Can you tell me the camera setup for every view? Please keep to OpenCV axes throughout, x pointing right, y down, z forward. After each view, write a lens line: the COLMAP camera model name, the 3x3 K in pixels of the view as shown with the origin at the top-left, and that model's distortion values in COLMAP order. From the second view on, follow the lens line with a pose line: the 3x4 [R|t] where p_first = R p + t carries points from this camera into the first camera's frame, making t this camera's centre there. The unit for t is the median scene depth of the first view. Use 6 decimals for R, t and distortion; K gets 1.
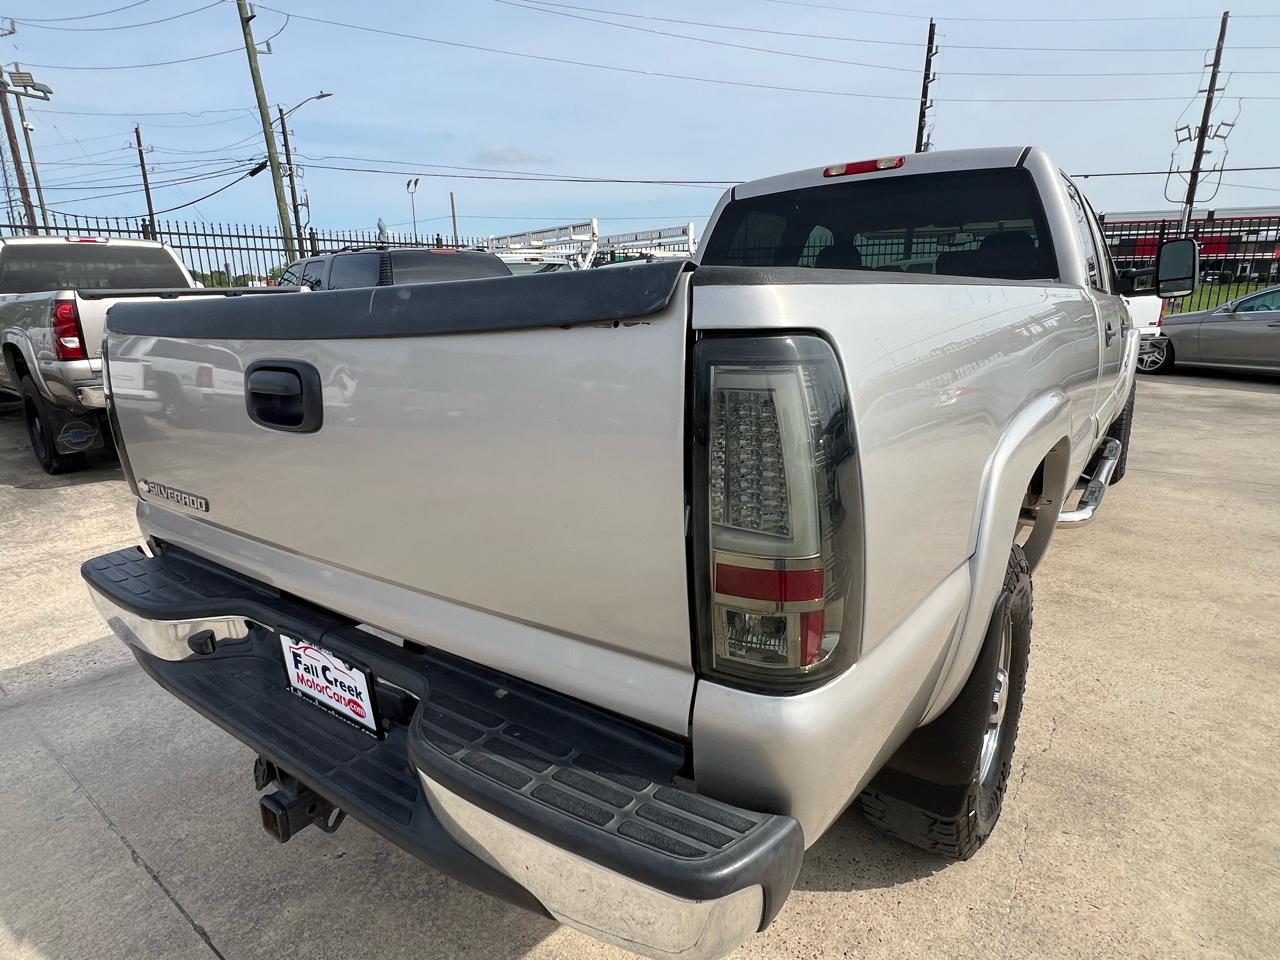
lens RADIAL K [[728.4, 0, 635.8], [0, 728.4, 482.6], [0, 0, 1]] dist [-0.004690, 0.001991]
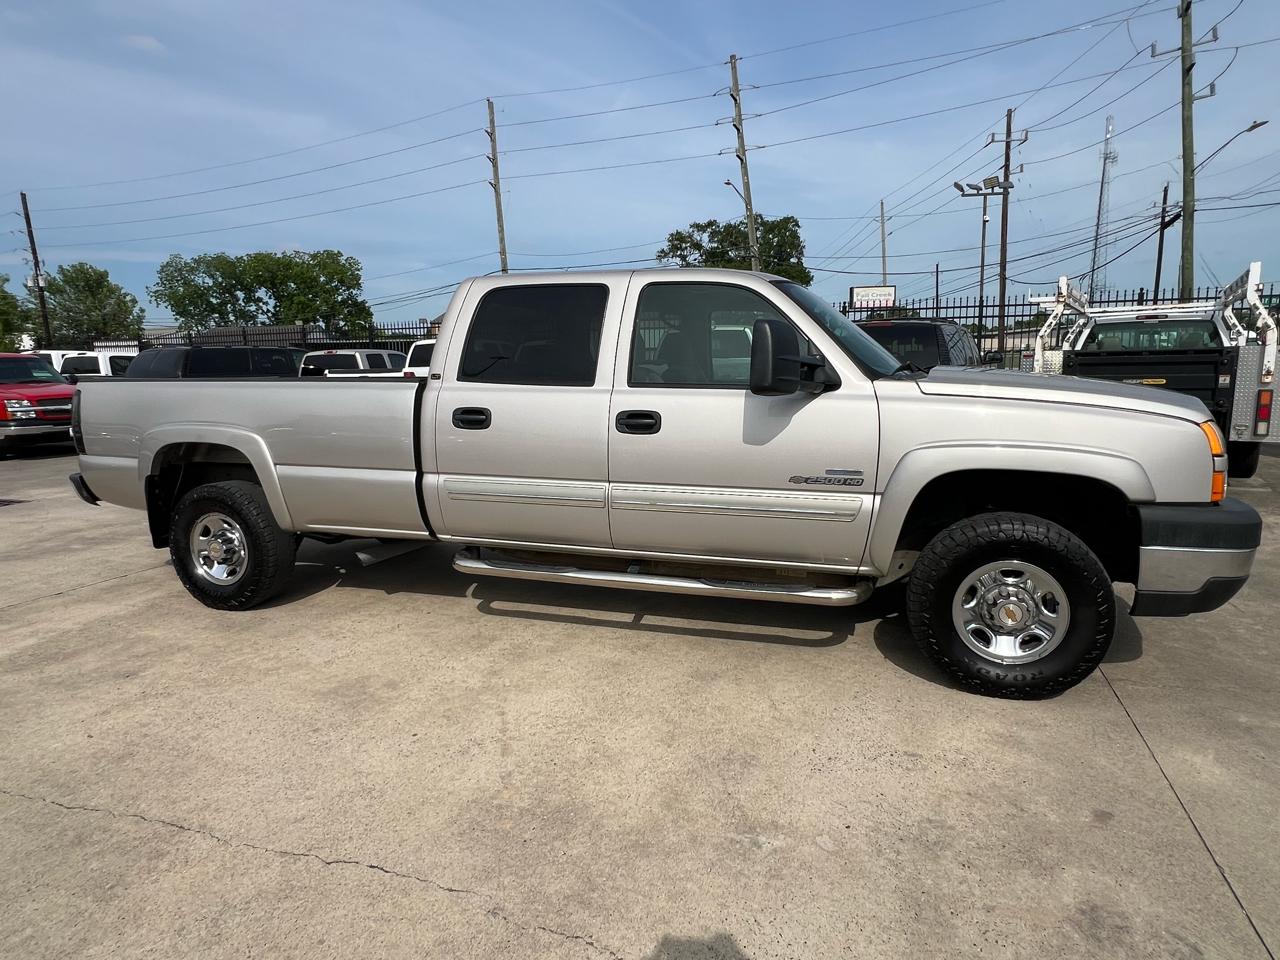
lens RADIAL K [[726.9, 0, 646.2], [0, 726.9, 481.1], [0, 0, 1]] dist [-0.004524, 0.000952]
pose [[0.325266, 0.165106, -0.931097, 0.212726], [-0.228714, 0.969141, 0.091954, -0.032717], [0.917547, 0.183046, 0.352991, 0.102396]]
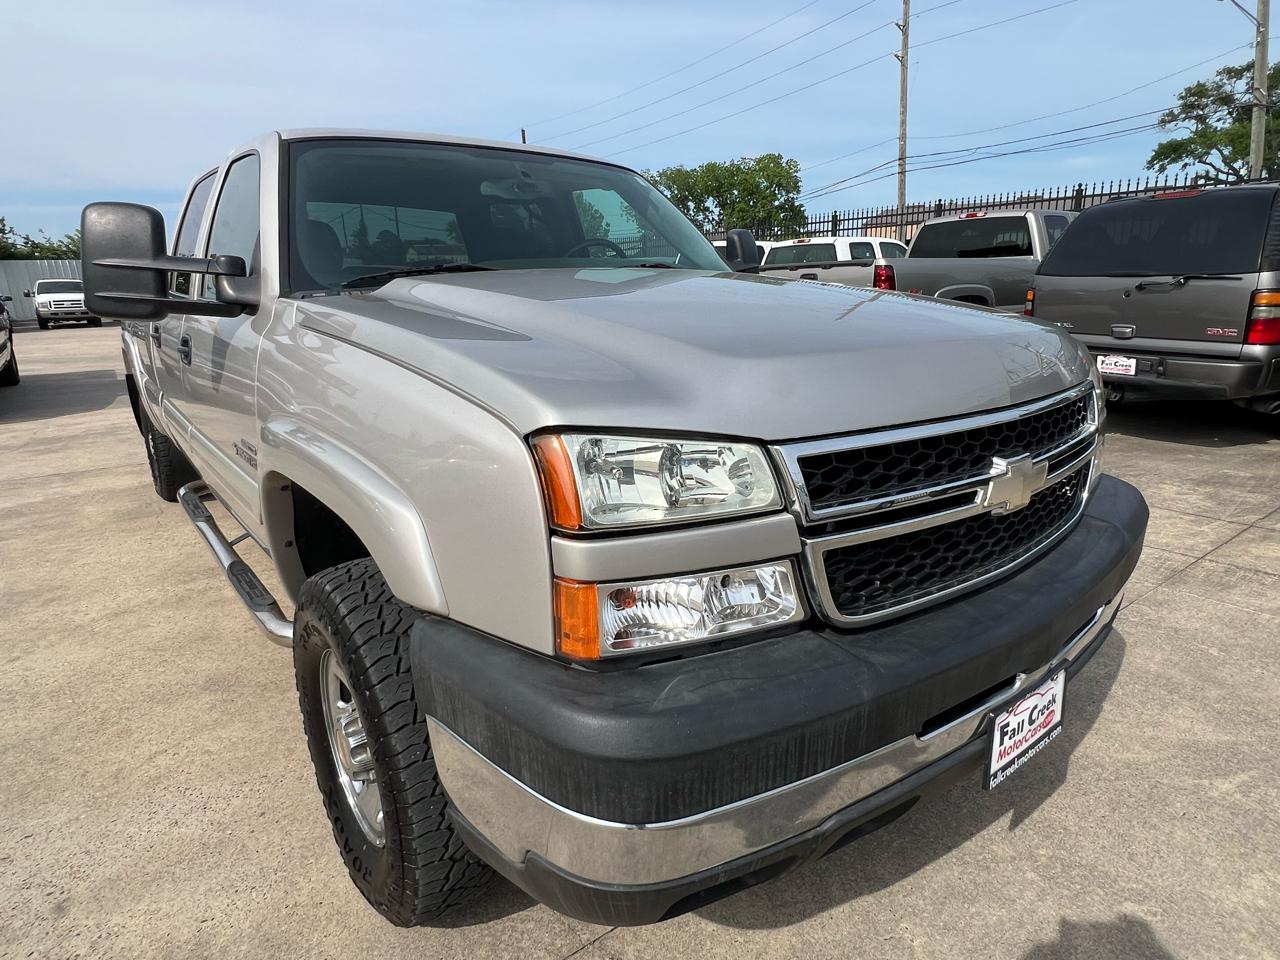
lens RADIAL K [[728.4, 0, 635.8], [0, 728.4, 482.6], [0, 0, 1]] dist [-0.004690, 0.001991]
pose [[-0.263326, 0.285789, -0.921403, 0.170924], [-0.212717, 0.914403, 0.344409, -0.062614], [0.940963, 0.286690, -0.179994, 0.230144]]
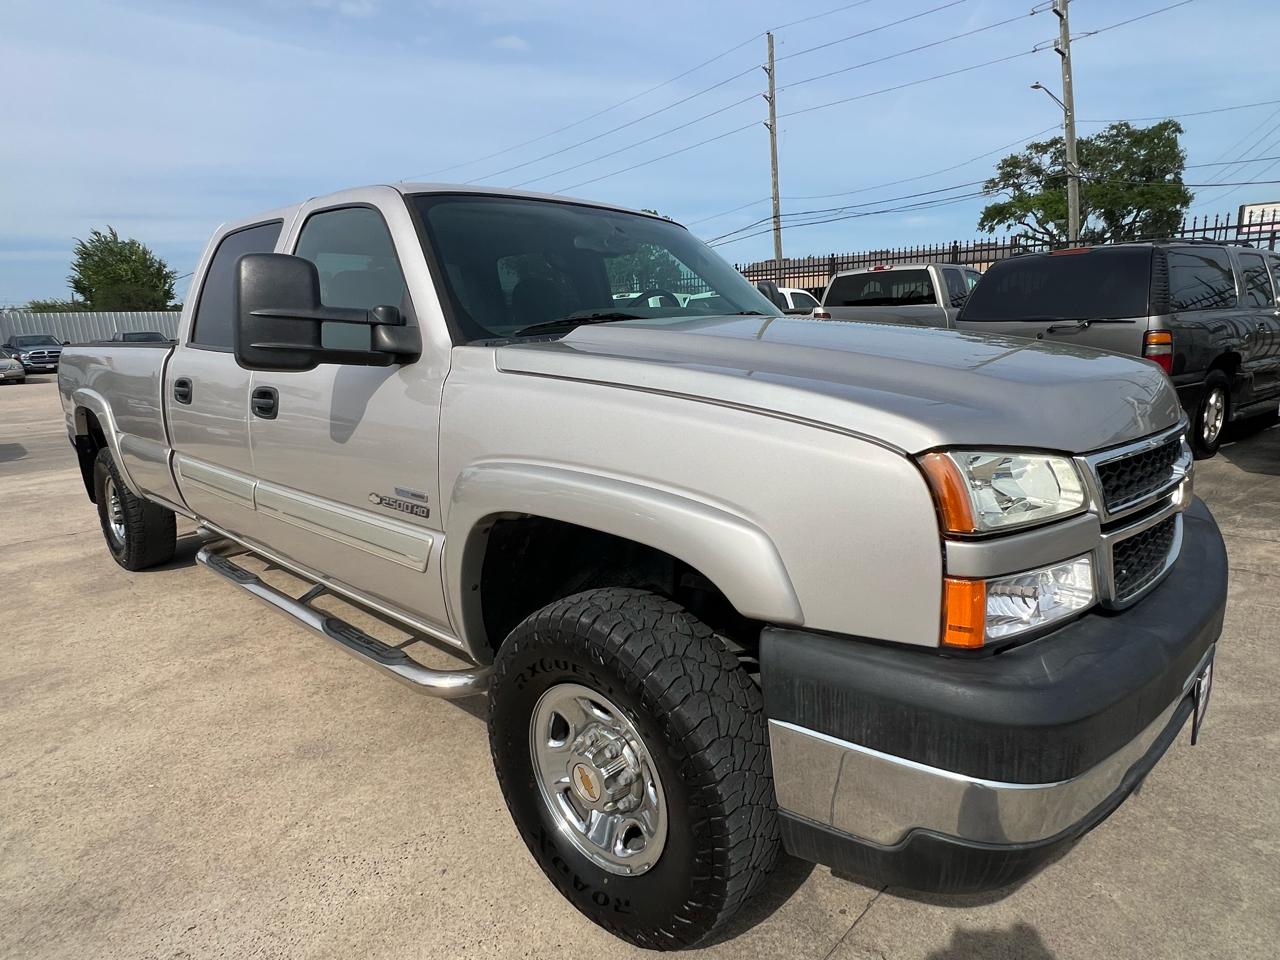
lens RADIAL K [[728.3, 0, 642.8], [0, 728.3, 482.1], [0, 0, 1]] dist [-0.001795, -0.000361]
pose [[-0.095431, 0.233204, -0.967734, 0.181374], [-0.214190, 0.944588, 0.248749, -0.056297], [0.972119, 0.231018, -0.040193, 0.202942]]
